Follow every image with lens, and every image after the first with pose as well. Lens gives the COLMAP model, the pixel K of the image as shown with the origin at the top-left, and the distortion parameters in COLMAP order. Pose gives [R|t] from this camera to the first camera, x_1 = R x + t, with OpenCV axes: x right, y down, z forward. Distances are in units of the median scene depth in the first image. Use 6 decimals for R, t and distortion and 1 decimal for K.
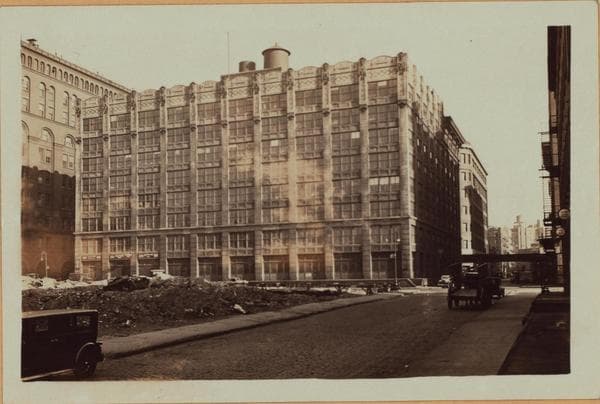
lens RADIAL K [[657.2, 0, 300.0], [0, 657.2, 202.0], [0, 0, 1]] dist [-0.010719, -0.008294]
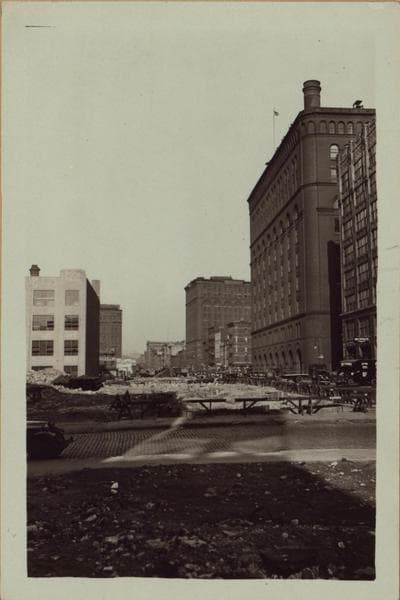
lens RADIAL K [[652.6, 0, 200.0], [0, 652.6, 300.0], [0, 0, 1]] dist [-0.002495, 0.009438]
pose [[0.478263, -0.088297, -0.873767, 0.300888], [0.112618, 0.992885, -0.038691, 0.040069], [0.870966, -0.079897, 0.484804, 0.437199]]
